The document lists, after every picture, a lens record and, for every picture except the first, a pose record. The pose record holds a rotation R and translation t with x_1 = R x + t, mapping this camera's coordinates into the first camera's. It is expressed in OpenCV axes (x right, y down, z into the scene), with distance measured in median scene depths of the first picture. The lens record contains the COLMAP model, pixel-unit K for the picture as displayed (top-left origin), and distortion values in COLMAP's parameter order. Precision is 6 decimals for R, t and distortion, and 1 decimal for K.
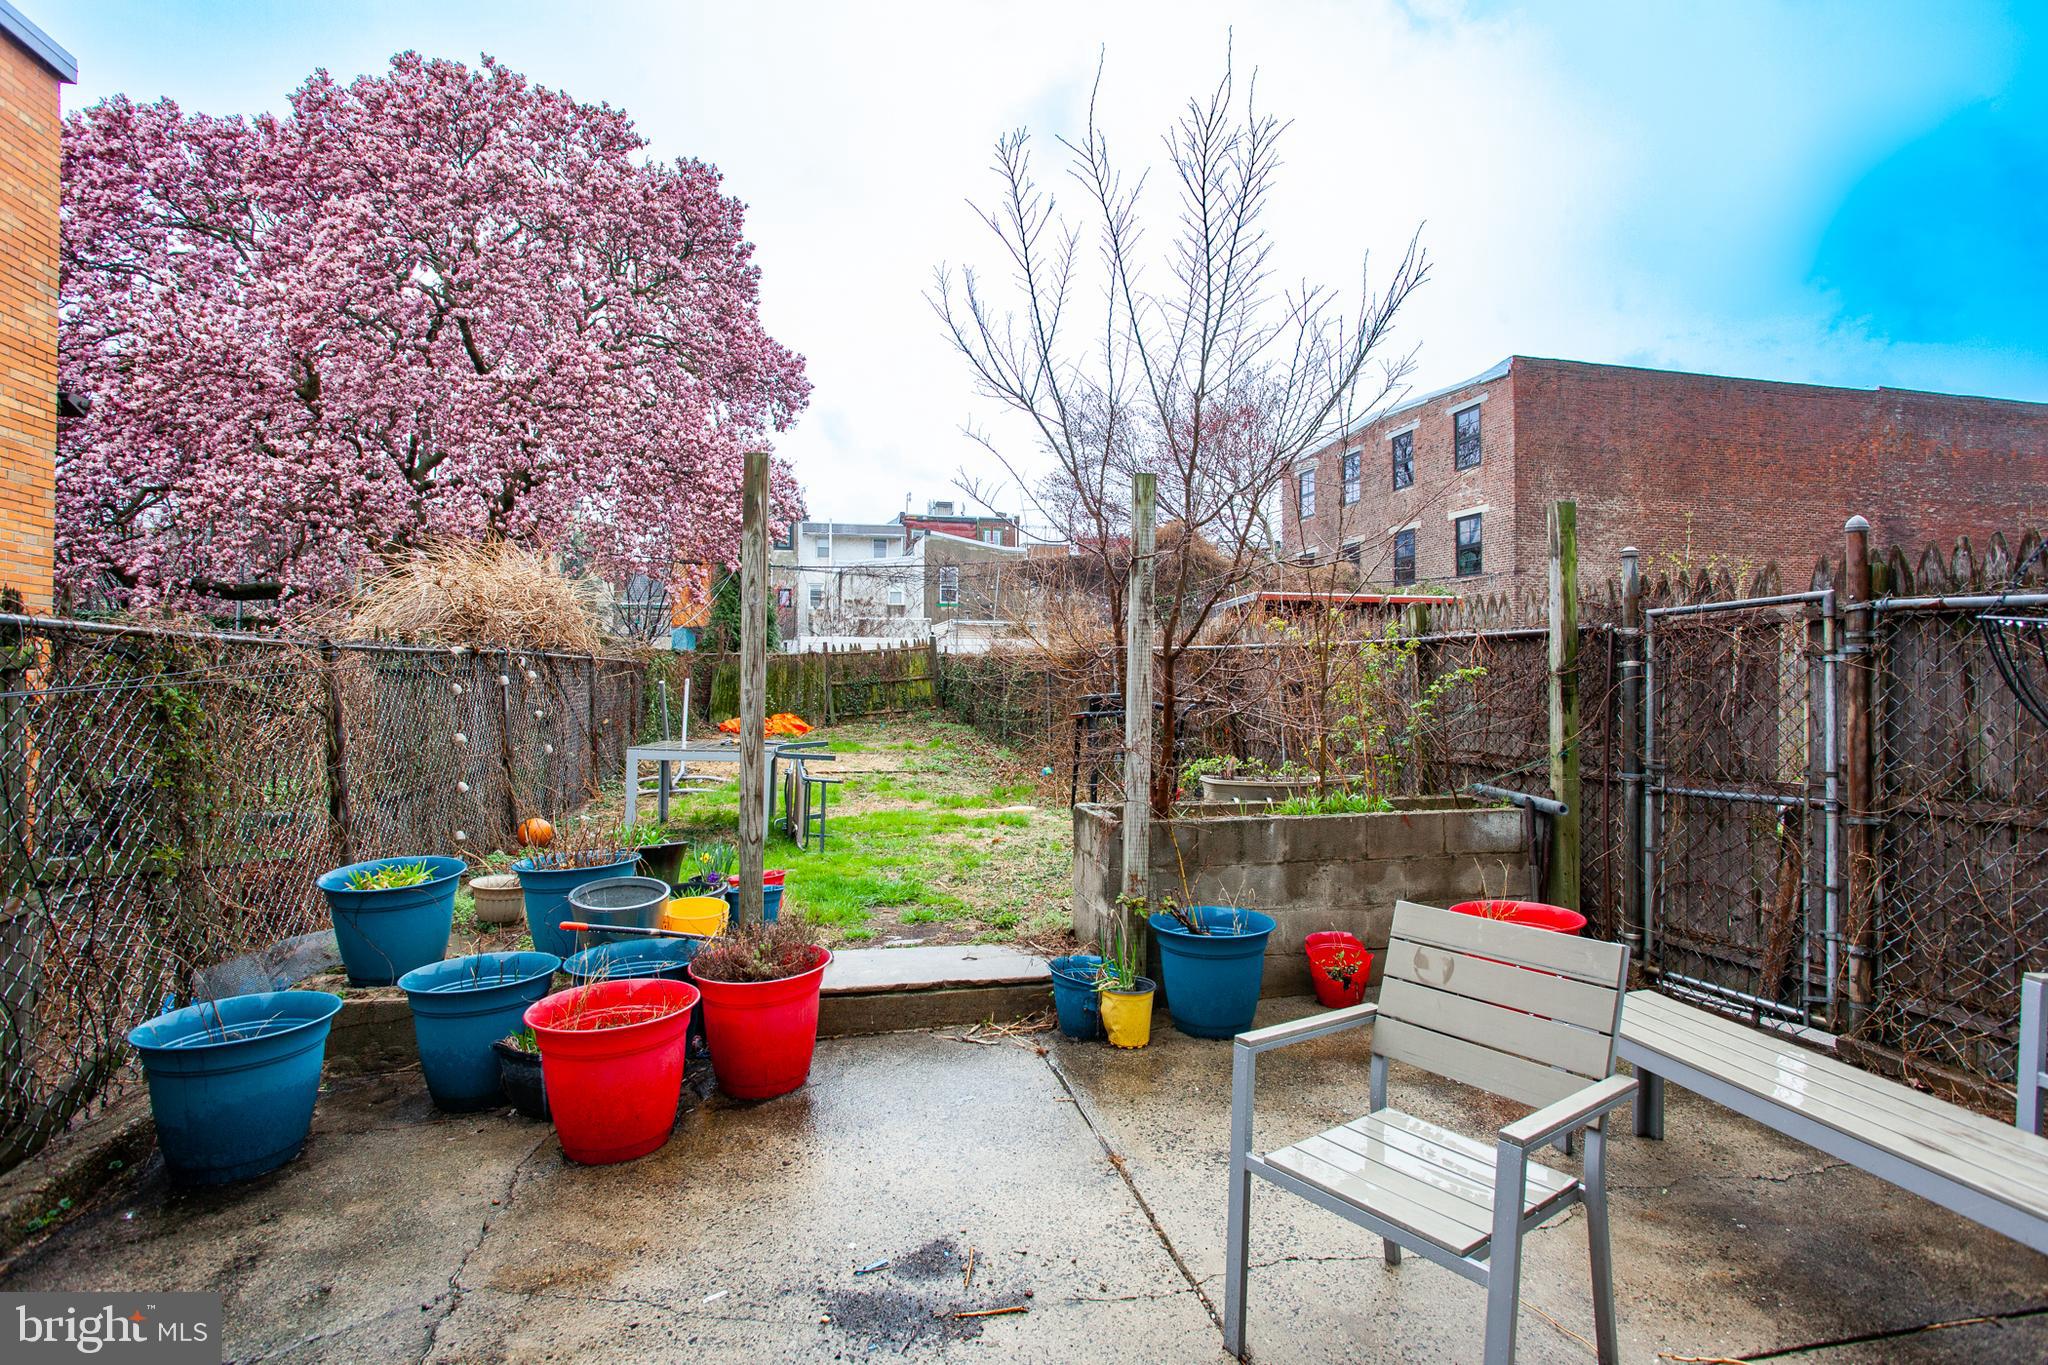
lens RADIAL K [[961.3, 0, 1022.4], [0, 961.3, 675.8], [0, 0, 1]] dist [-0.066374, 0.037686]
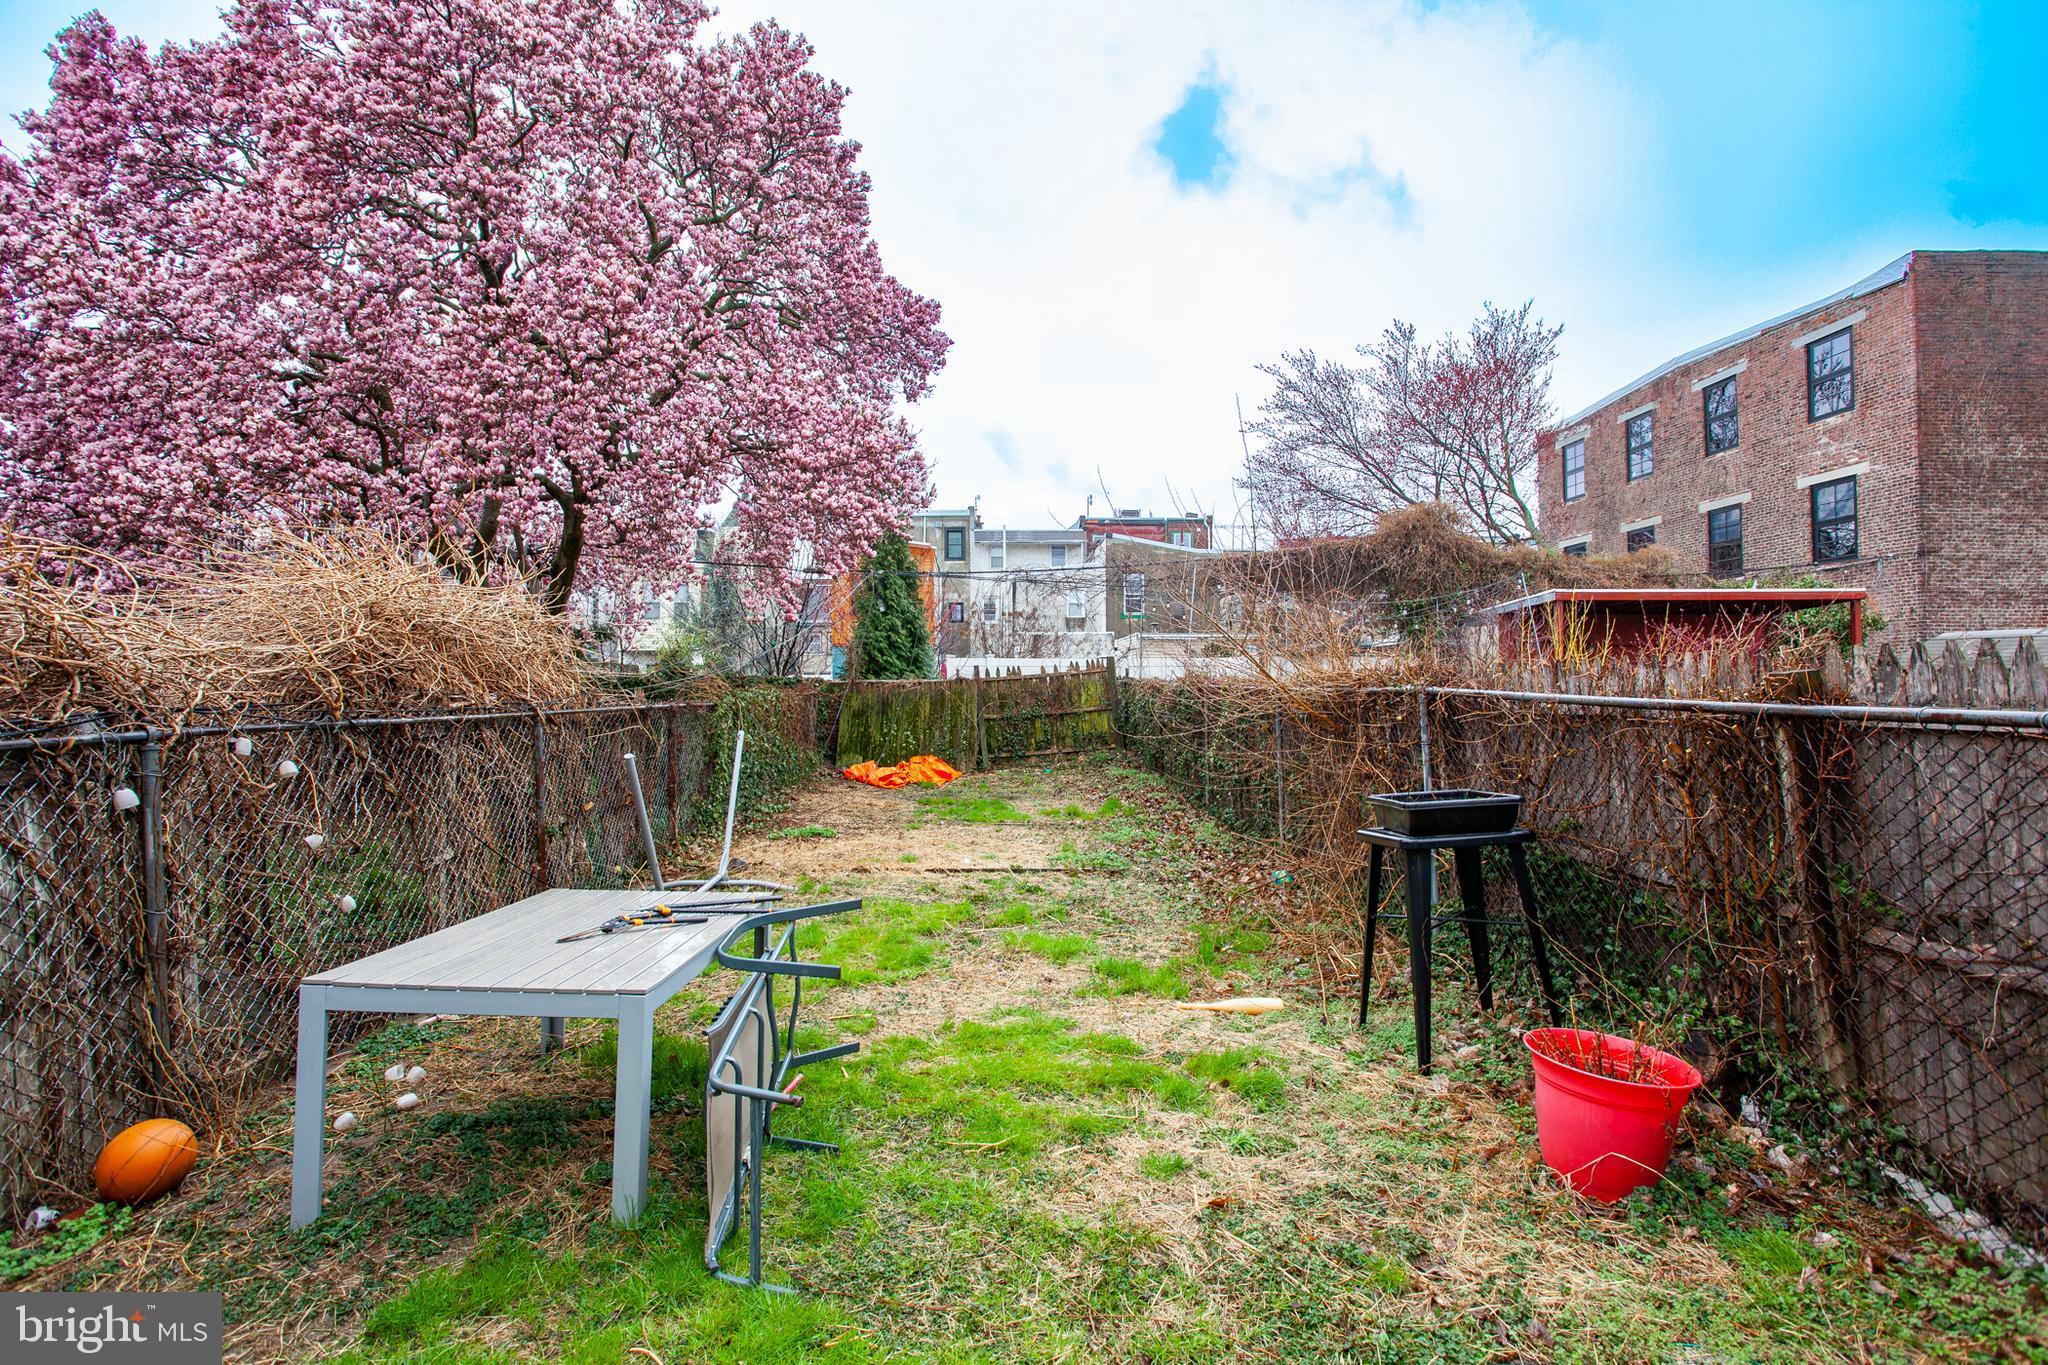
lens RADIAL K [[961.3, 0, 1022.4], [0, 961.3, 675.8], [0, 0, 1]] dist [-0.066374, 0.037686]
pose [[0.980711, -0.009881, -0.195215, -0.008403], [0.007489, 0.999888, -0.012989, -0.012746], [0.195322, 0.011276, 0.980674, 0.174814]]
